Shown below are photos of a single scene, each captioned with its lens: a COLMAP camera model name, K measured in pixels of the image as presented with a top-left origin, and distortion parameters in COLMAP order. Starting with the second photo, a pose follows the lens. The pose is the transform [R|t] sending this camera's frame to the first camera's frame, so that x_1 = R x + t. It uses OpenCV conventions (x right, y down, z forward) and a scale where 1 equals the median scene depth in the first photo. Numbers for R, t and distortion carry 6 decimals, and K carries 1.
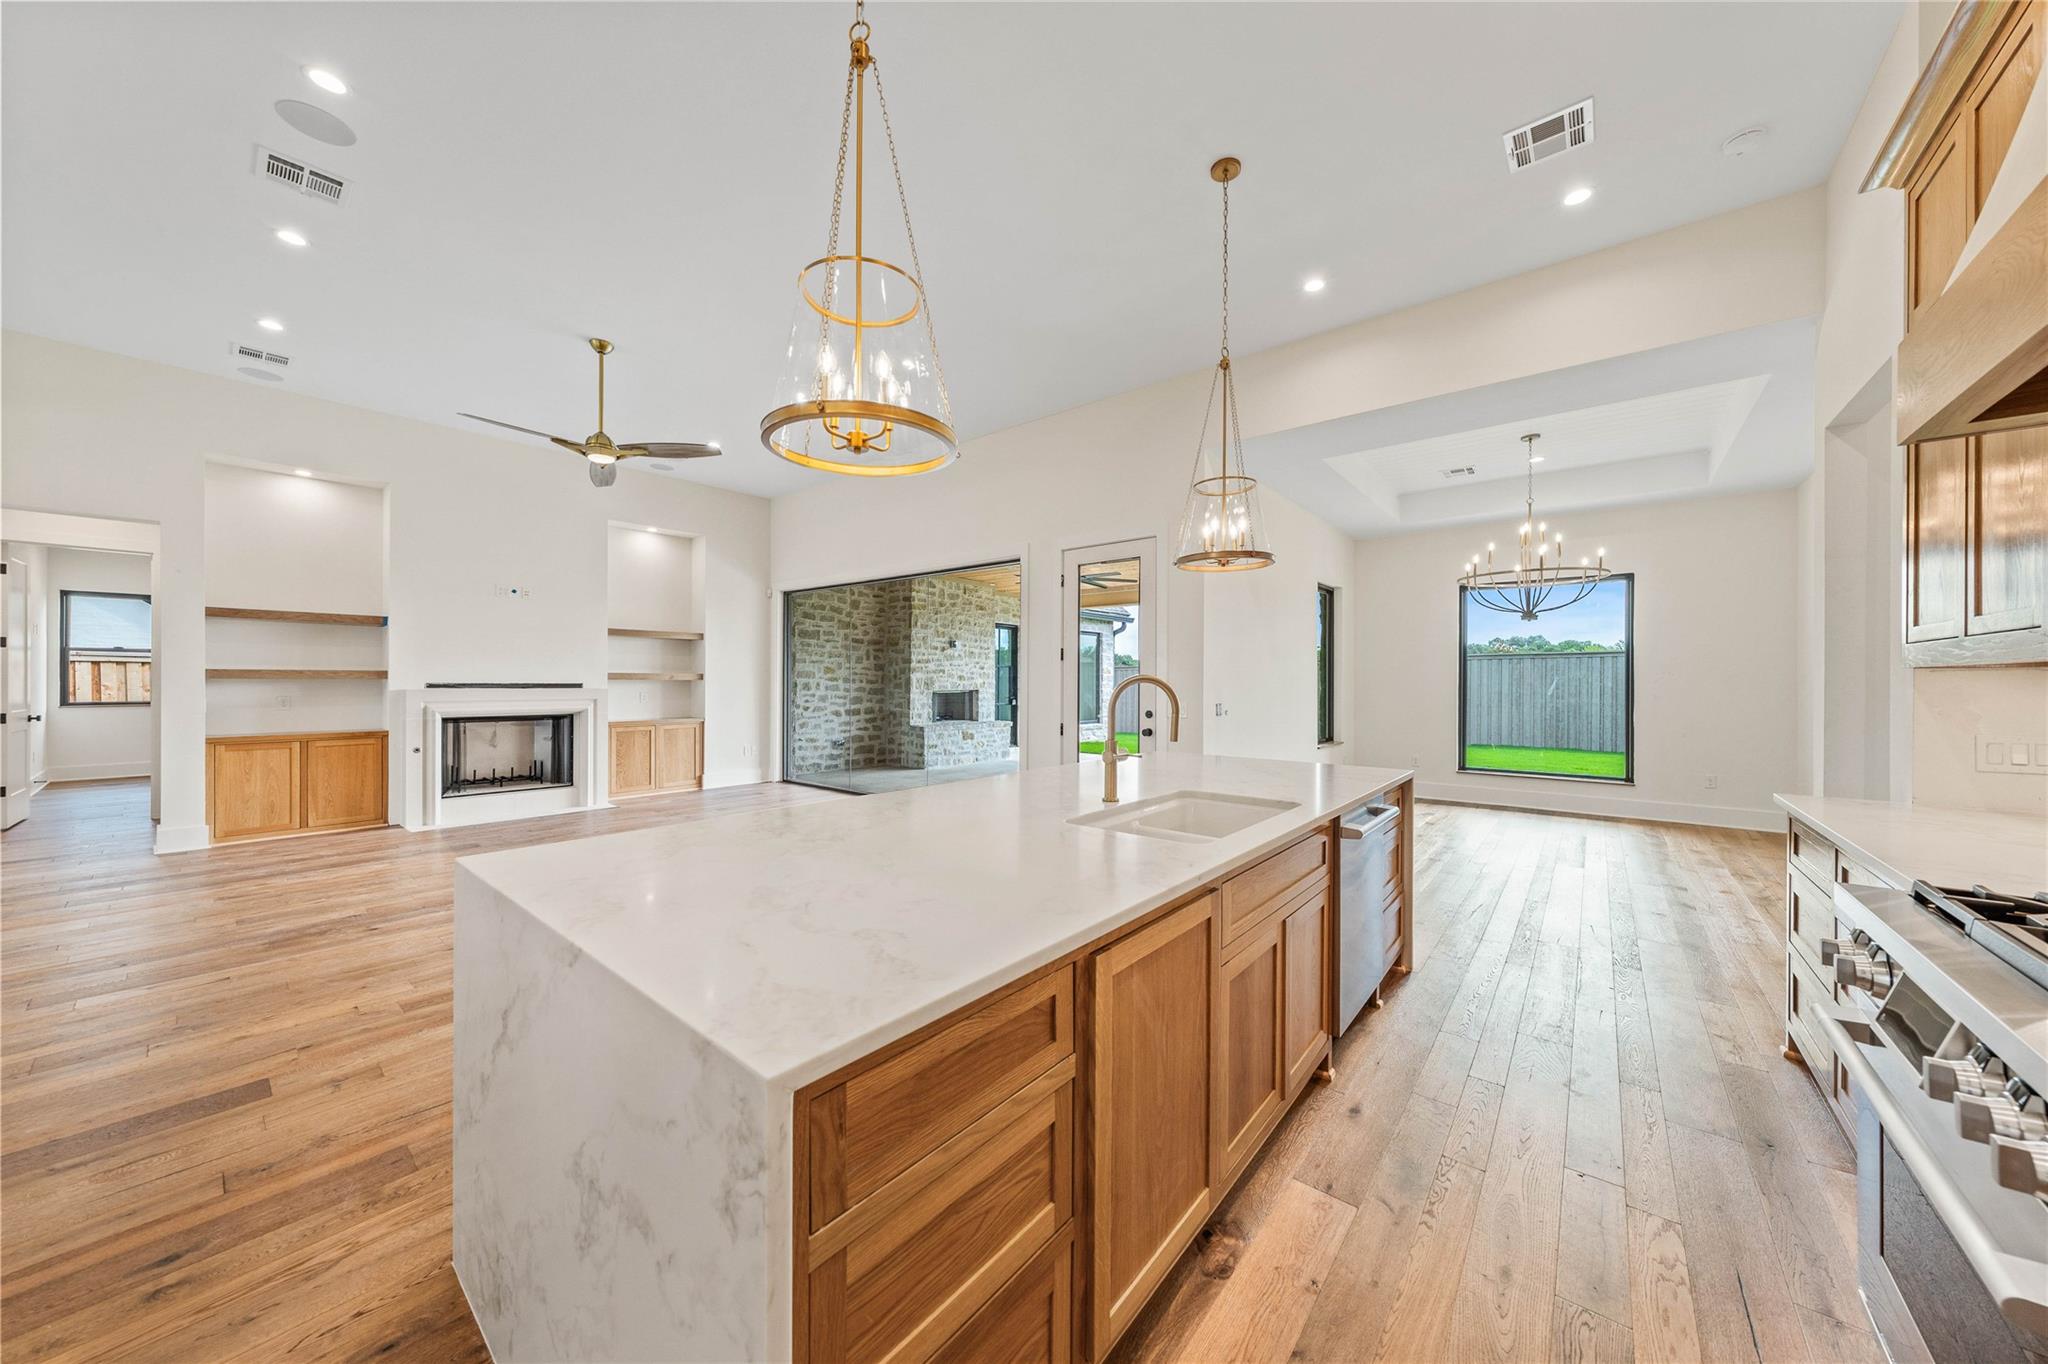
lens RADIAL K [[691.2, 0, 1028.8], [0, 691.2, 680.6], [0, 0, 1]] dist [-0.009061, 0.003014]
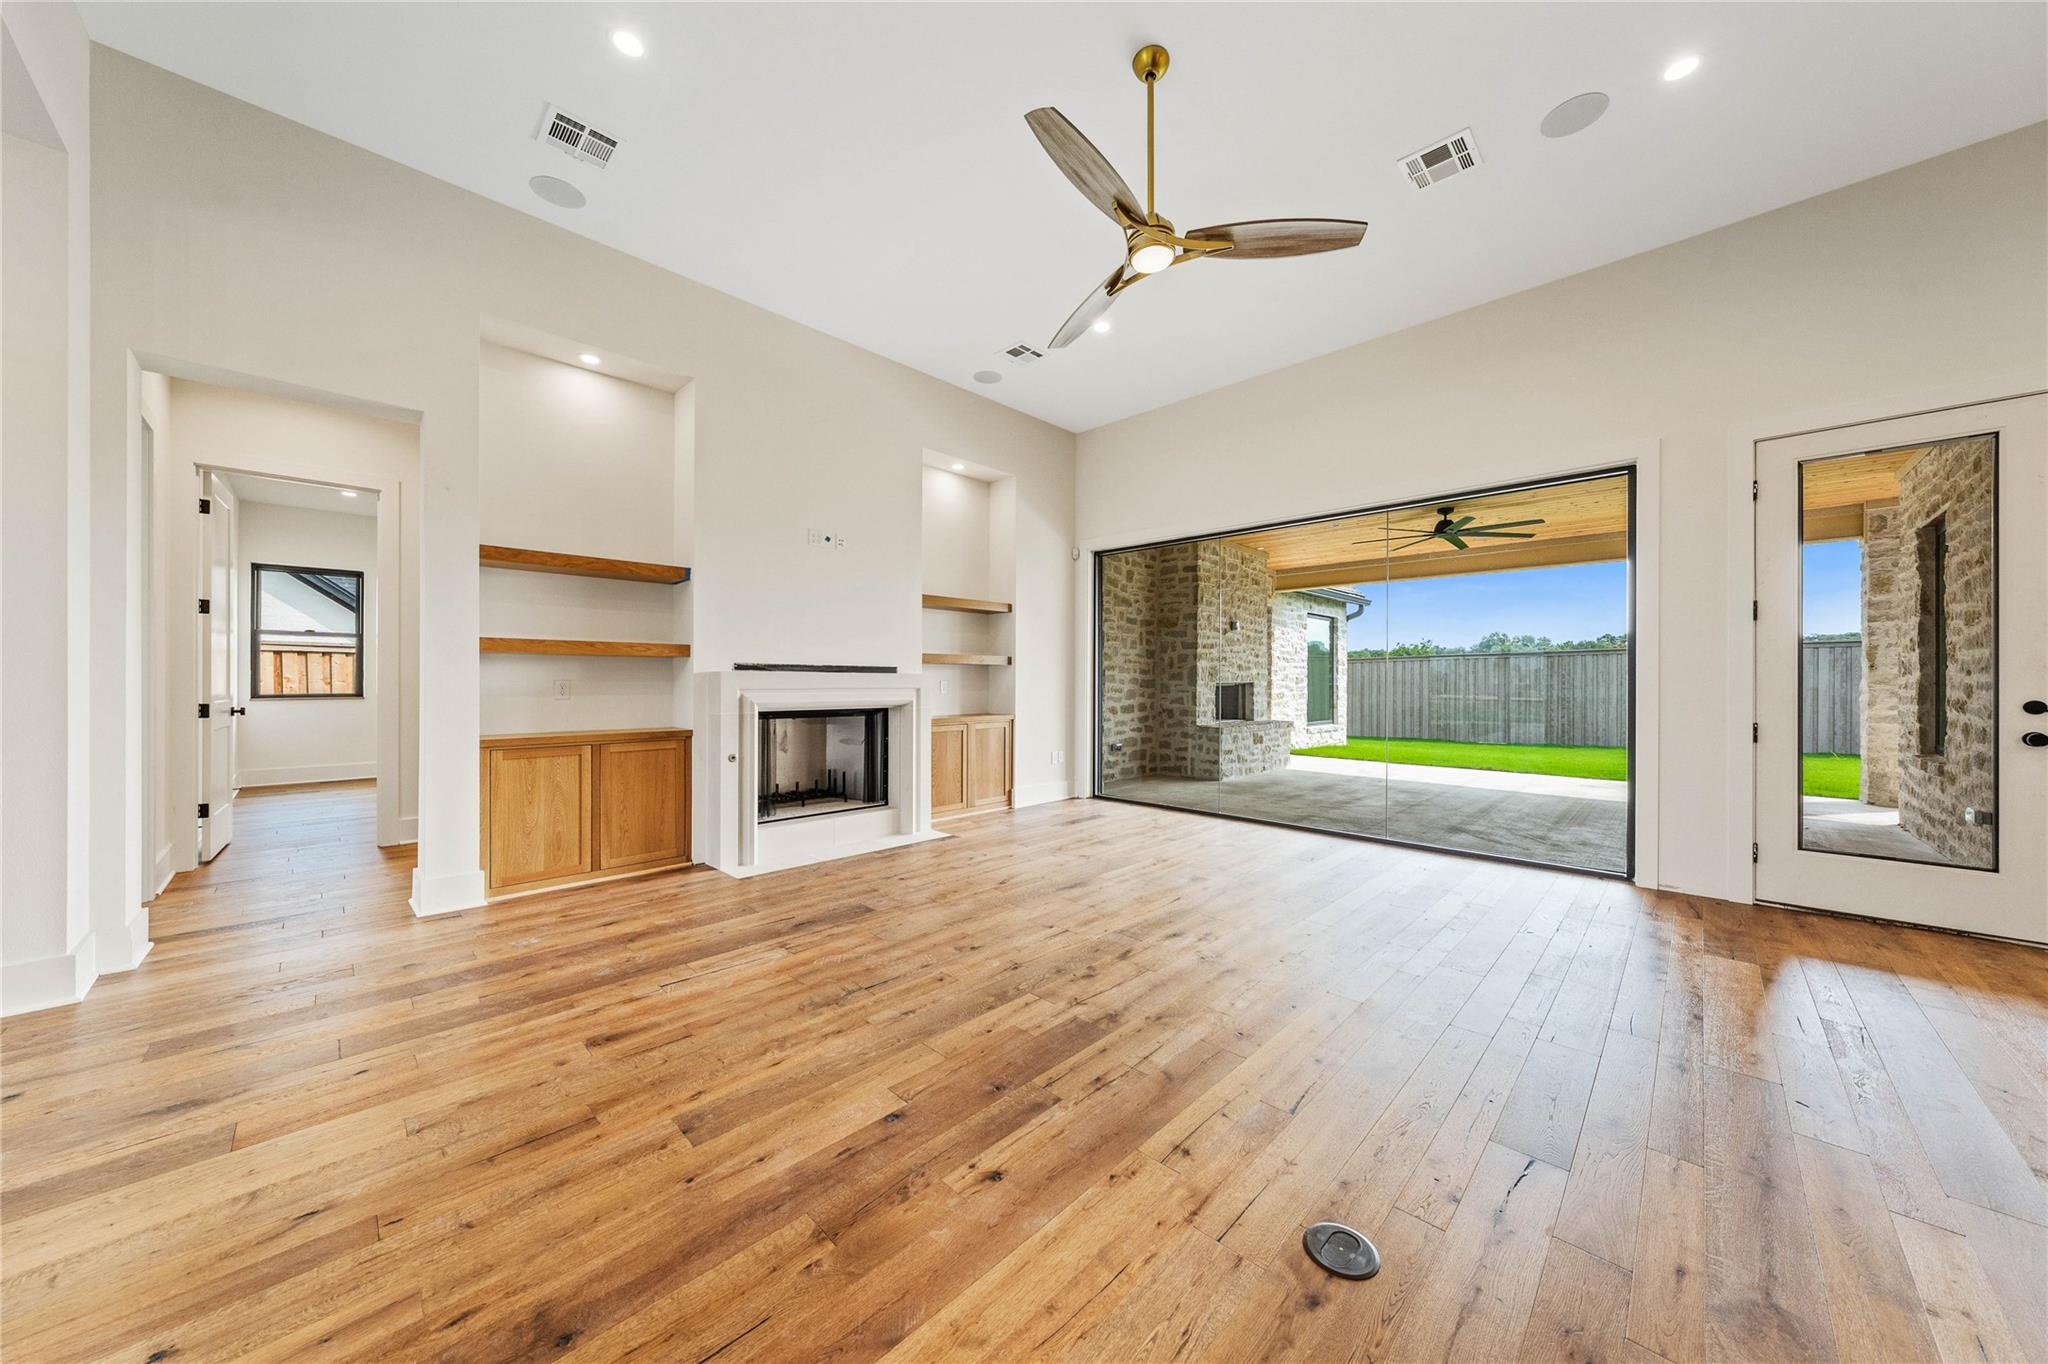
lens RADIAL K [[686.1, 0, 1024.0], [0, 686.1, 682.0], [0, 0, 1]] dist [-0.000904, -0.000058]
pose [[0.996099, -0.000586, -0.088245, -0.392568], [0.000668, 0.999999, 0.000905, 0.017239], [0.088244, -0.000960, 0.996098, 0.244389]]
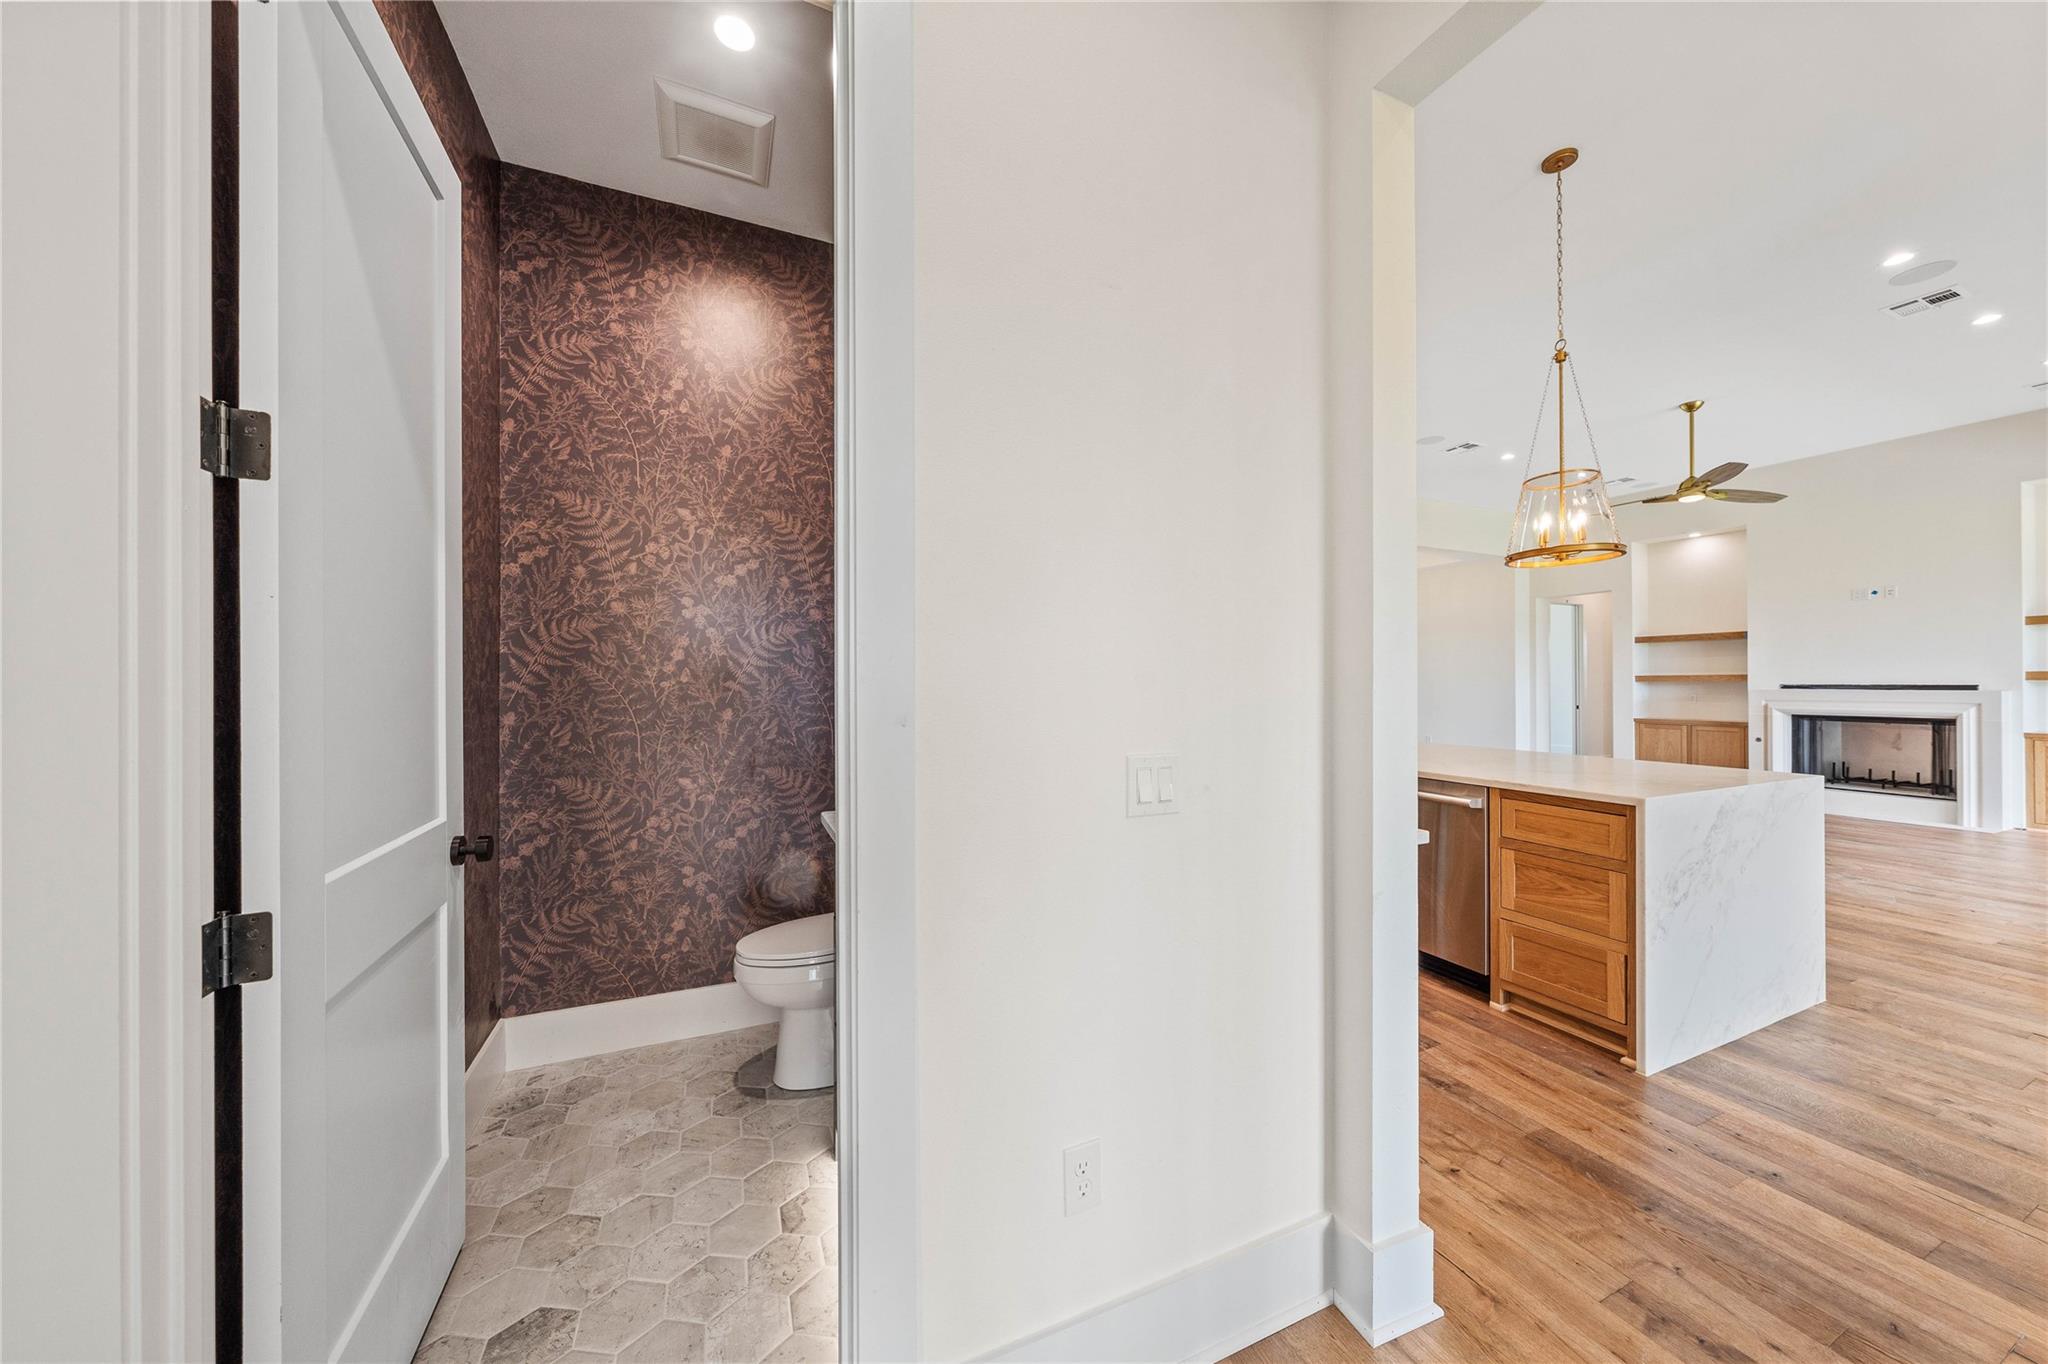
lens RADIAL K [[686.1, 0, 1024.0], [0, 686.1, 682.0], [0, 0, 1]] dist [-0.000904, -0.000058]
pose [[-0.441394, -0.007918, -0.897278, 0.566755], [-0.000618, 0.999964, -0.008520, 0.007829], [0.897313, -0.003206, -0.441383, 0.271514]]
